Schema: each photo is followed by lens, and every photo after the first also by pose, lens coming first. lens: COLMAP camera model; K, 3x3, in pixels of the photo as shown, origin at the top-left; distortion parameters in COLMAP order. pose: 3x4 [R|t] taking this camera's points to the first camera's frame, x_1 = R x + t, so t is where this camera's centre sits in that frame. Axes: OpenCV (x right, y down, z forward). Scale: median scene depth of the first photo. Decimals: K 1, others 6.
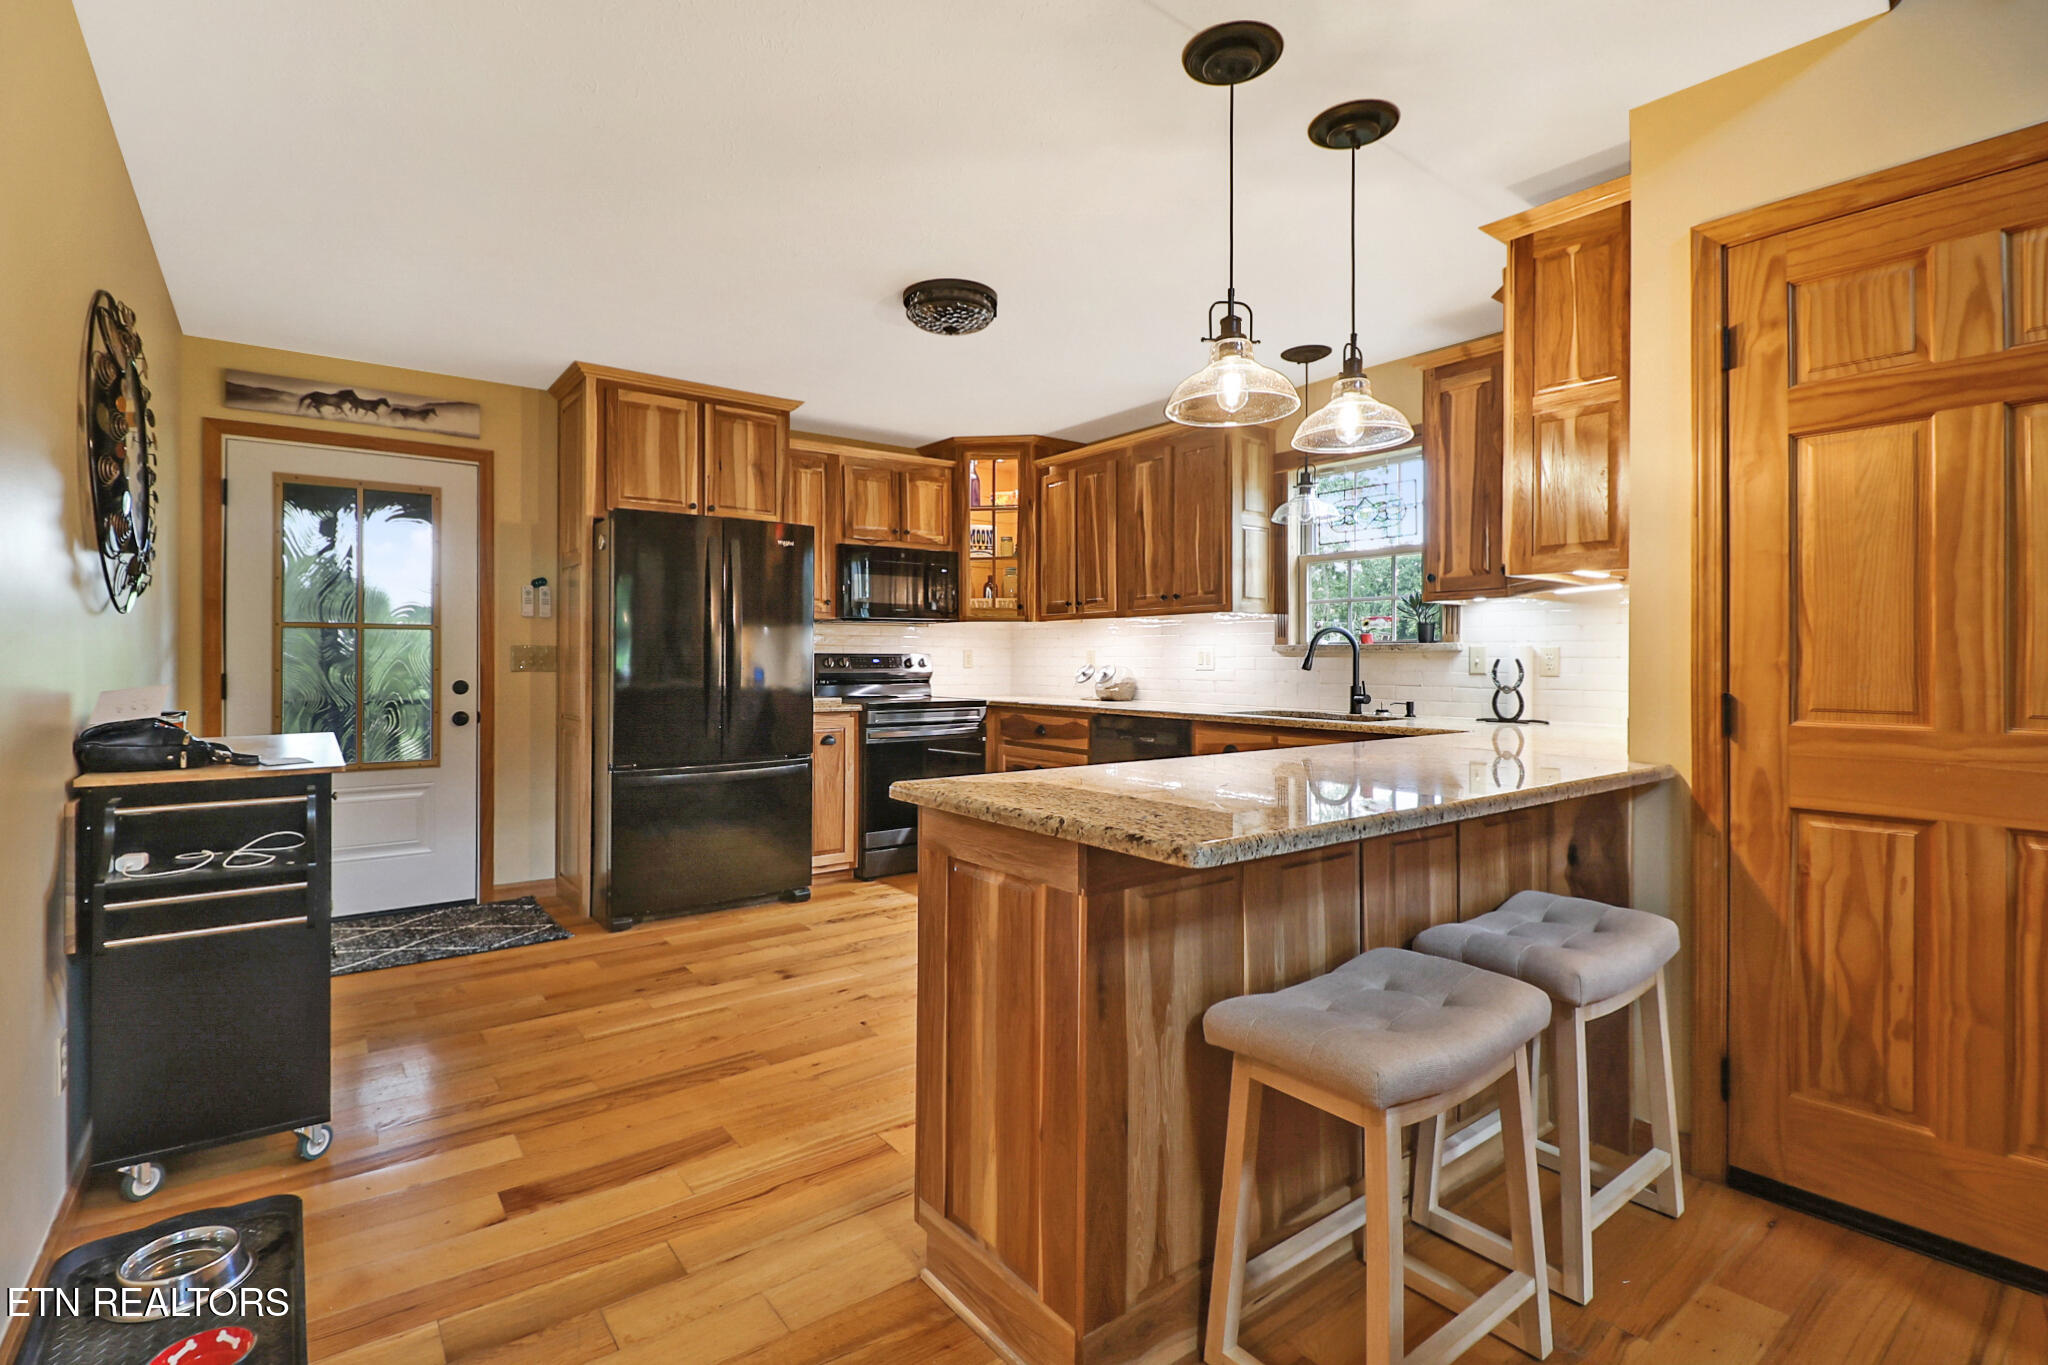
lens RADIAL K [[935.5, 0, 1022.6], [0, 935.5, 669.8], [0, 0, 1]] dist [-0.014283, 0.002040]
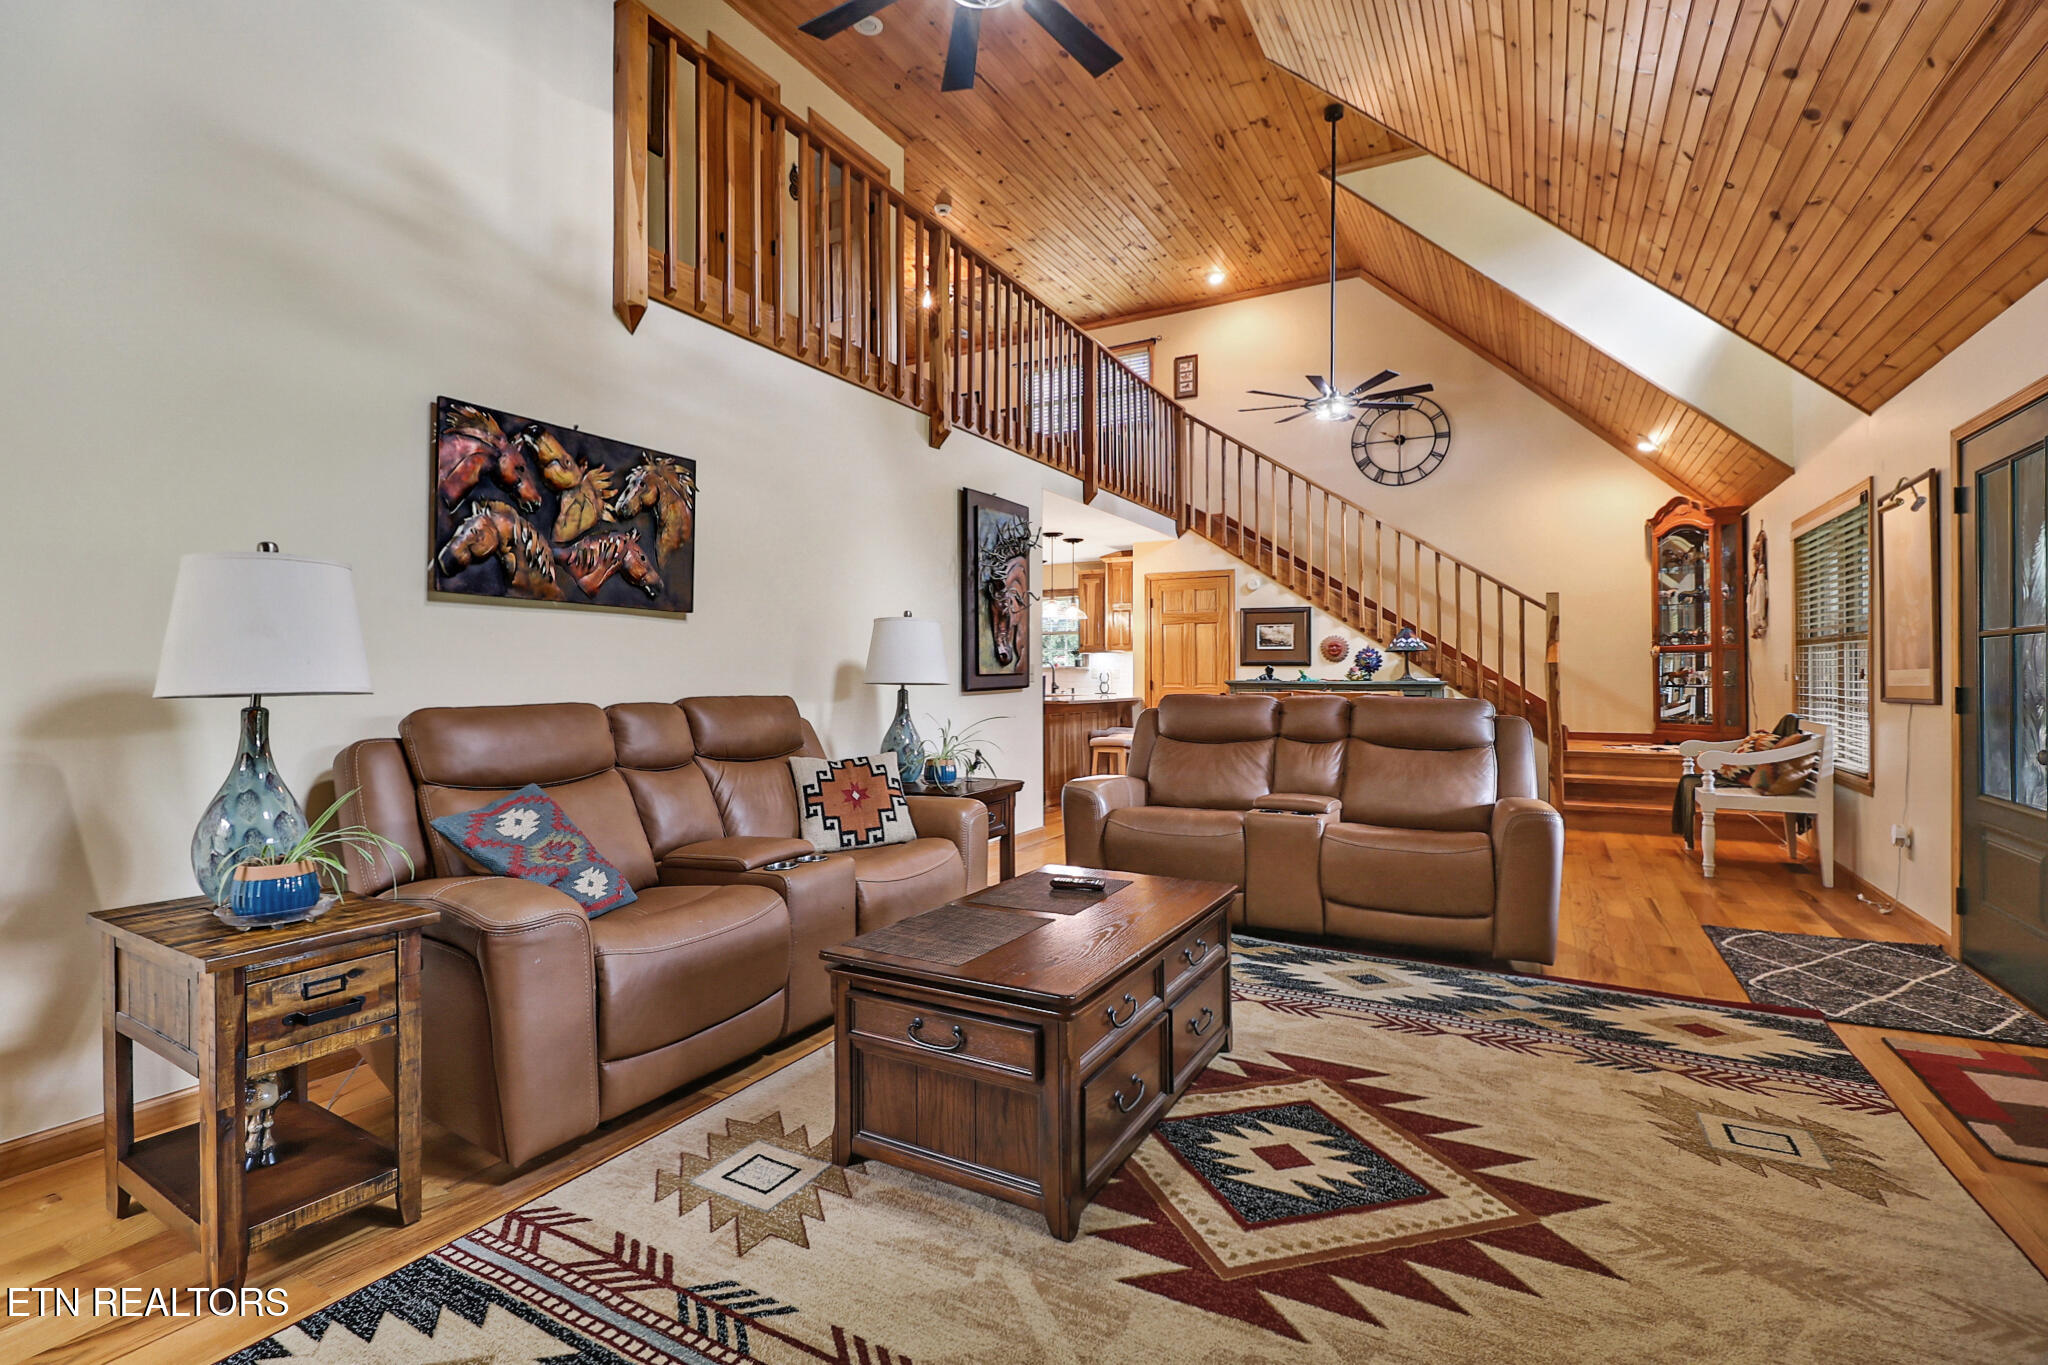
lens RADIAL K [[935.5, 0, 1017.3], [0, 935.5, 685.6], [0, 0, 1]] dist [-0.014283, 0.002040]
pose [[0.918798, -0.002288, 0.394721, -1.451564], [0.002645, 0.999996, -0.000360, 0.046369], [-0.394719, 0.001375, 0.918801, -2.597387]]
